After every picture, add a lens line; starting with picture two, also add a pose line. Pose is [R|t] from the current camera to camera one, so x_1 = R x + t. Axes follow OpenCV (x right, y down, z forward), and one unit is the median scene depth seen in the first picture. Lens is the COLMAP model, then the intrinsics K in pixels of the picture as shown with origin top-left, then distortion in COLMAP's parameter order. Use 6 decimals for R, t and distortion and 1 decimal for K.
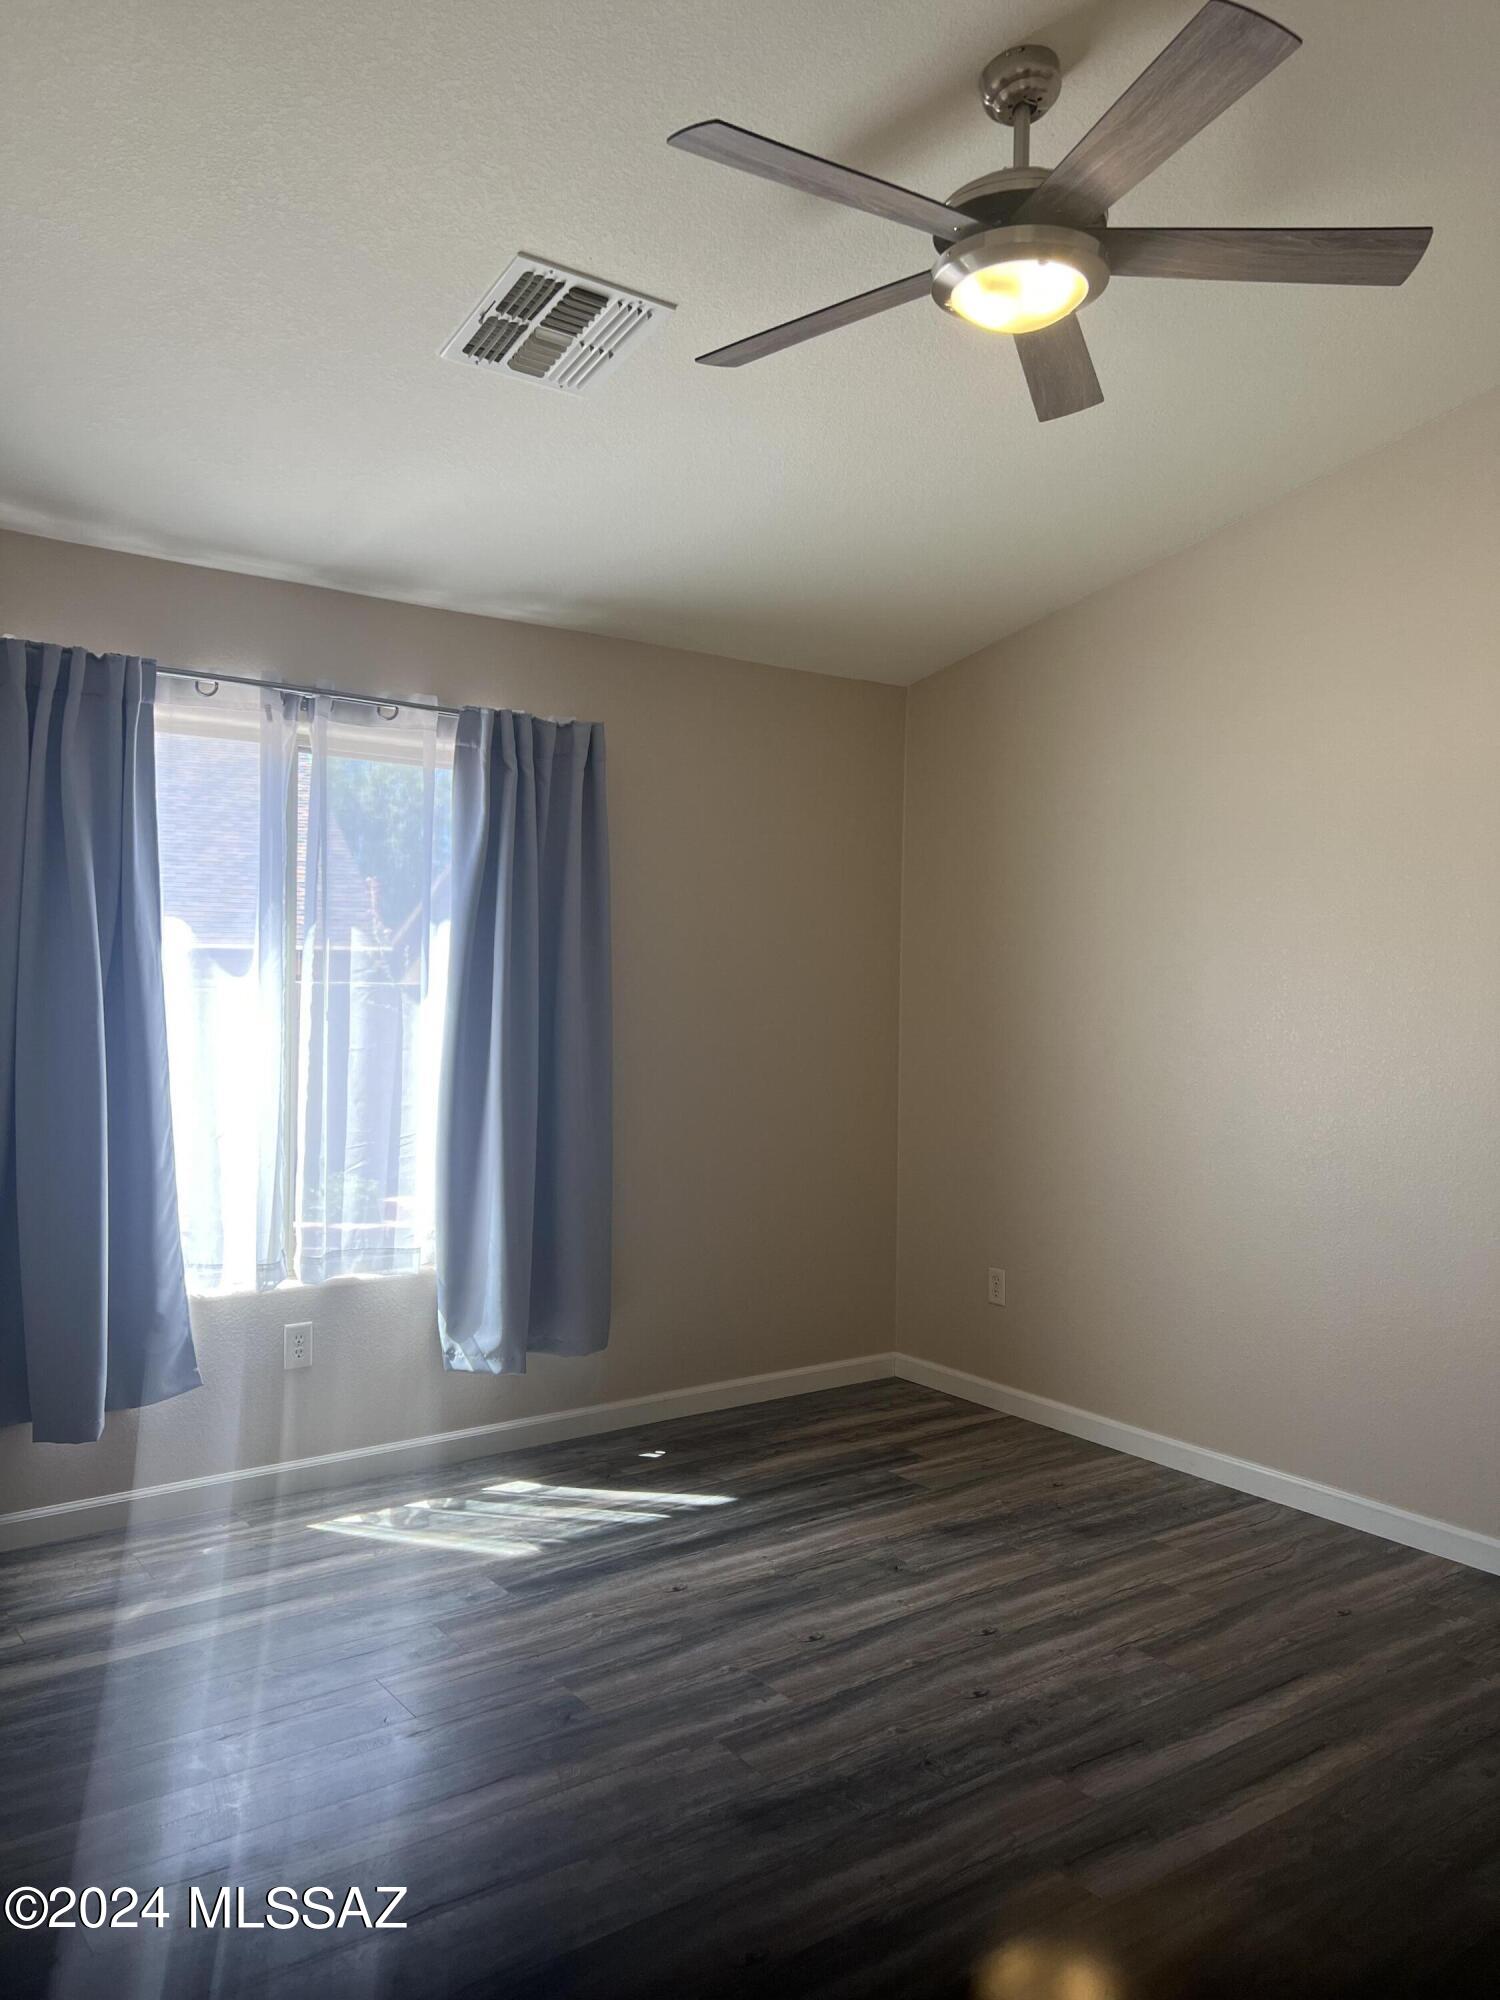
lens RADIAL K [[1523.8, 0, 750.0], [0, 1523.8, 1000.0], [0, 0, 1]] dist [0.053601, -0.056444]
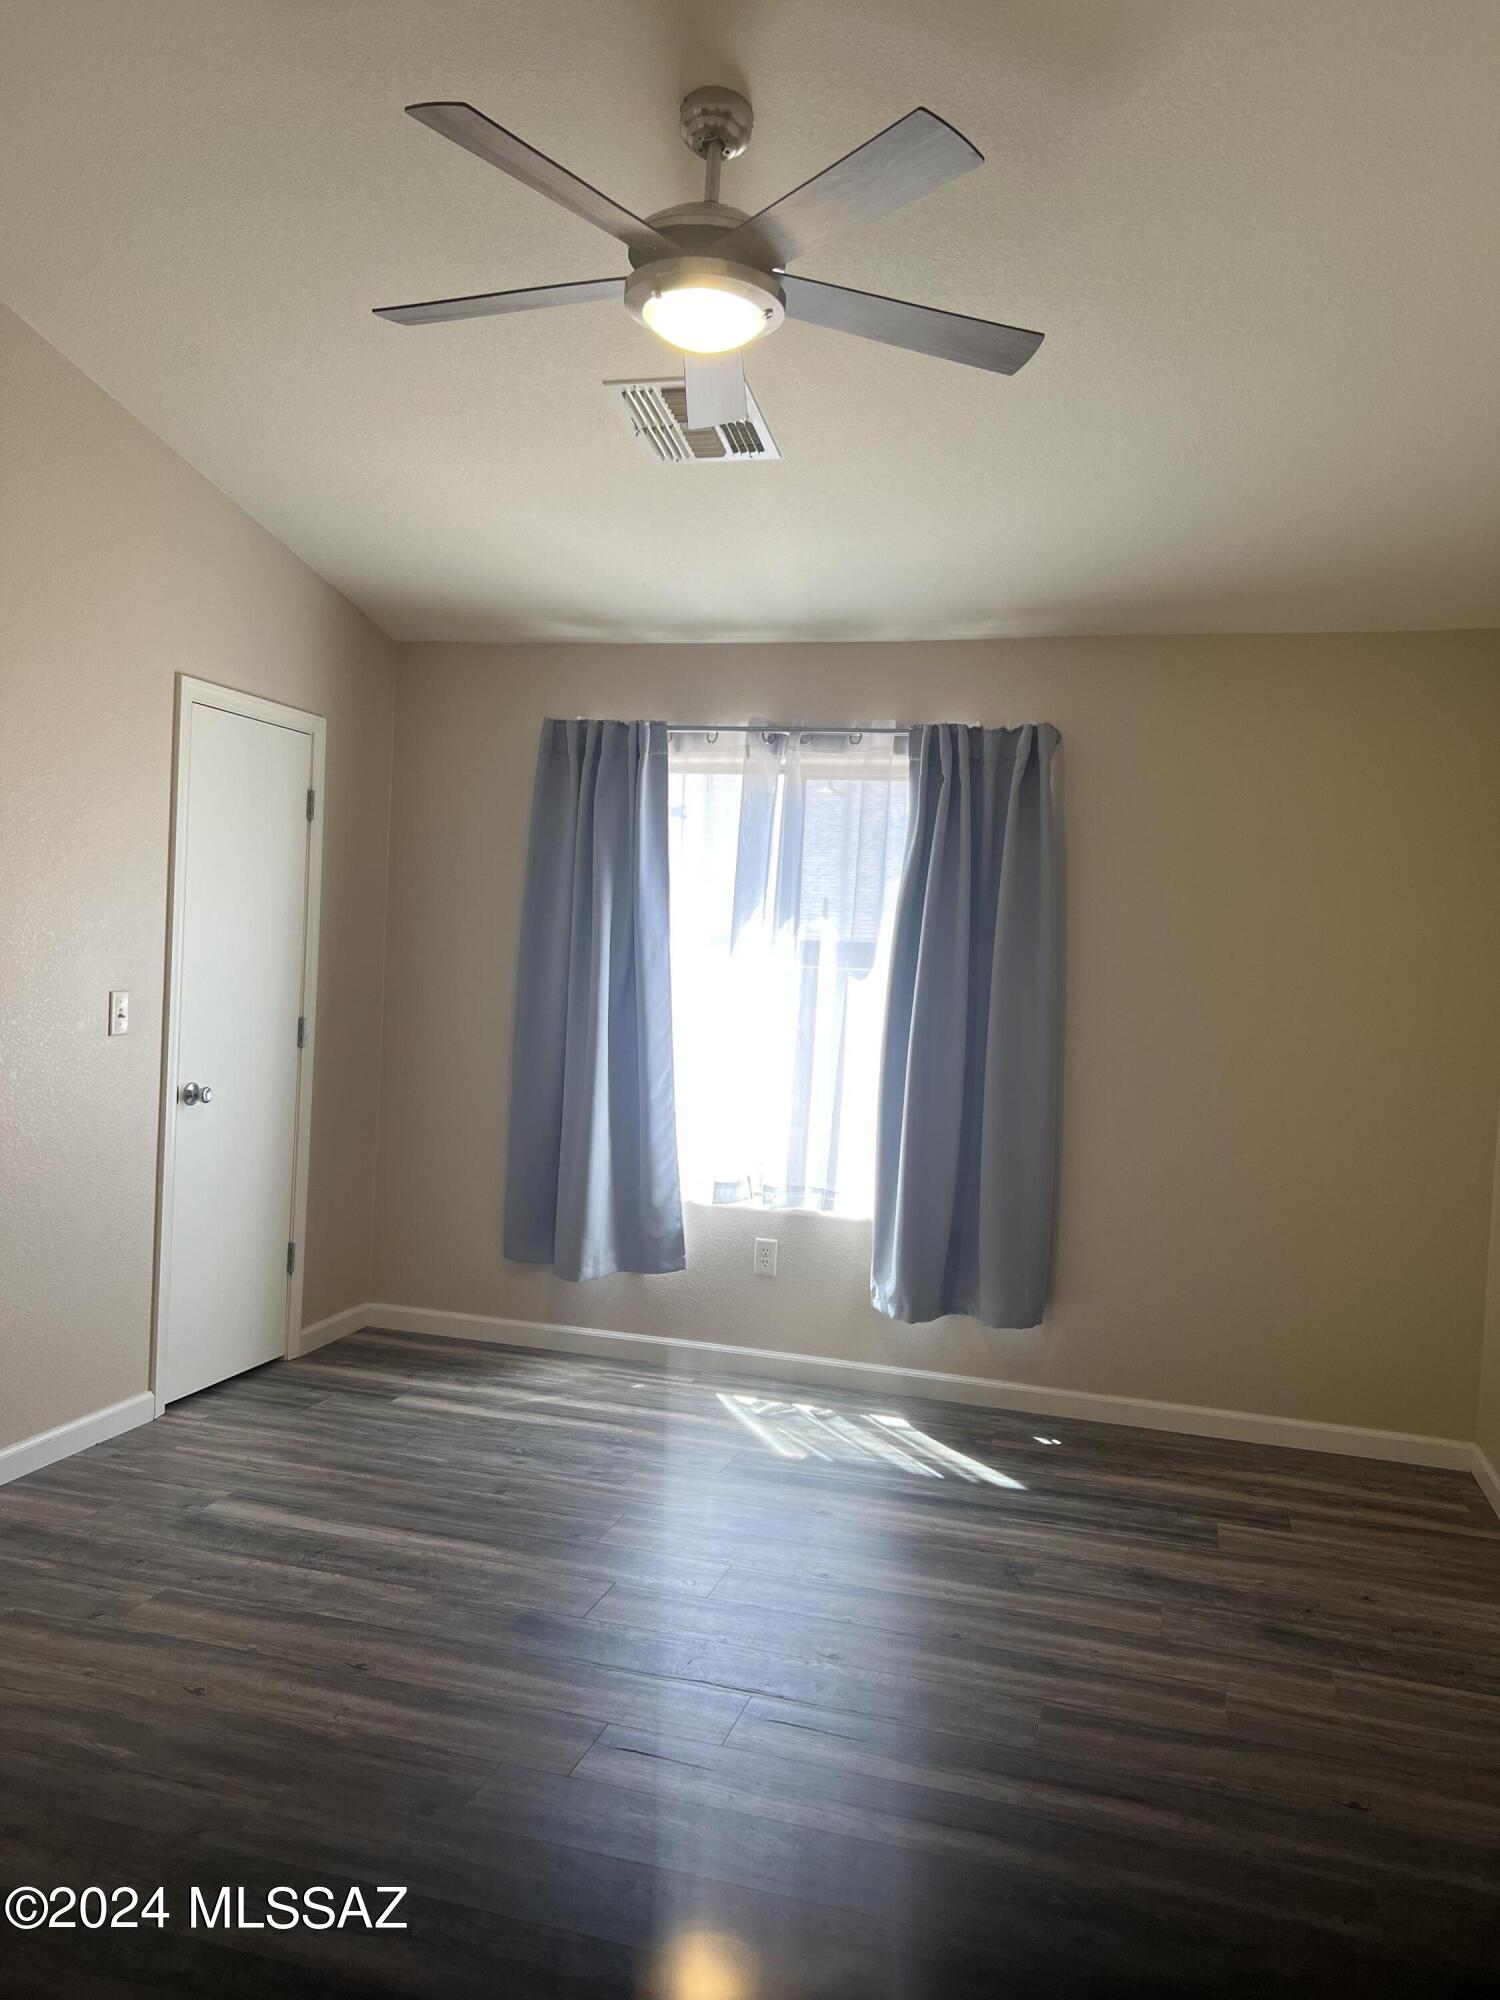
lens RADIAL K [[1523.8, 0, 750.0], [0, 1523.8, 1000.0], [0, 0, 1]] dist [0.053601, -0.056444]
pose [[0.578852, 0.024085, -0.815077, 0.702235], [-0.054825, 0.998451, -0.009432, 0.030223], [0.813587, 0.050146, 0.579276, 0.269198]]
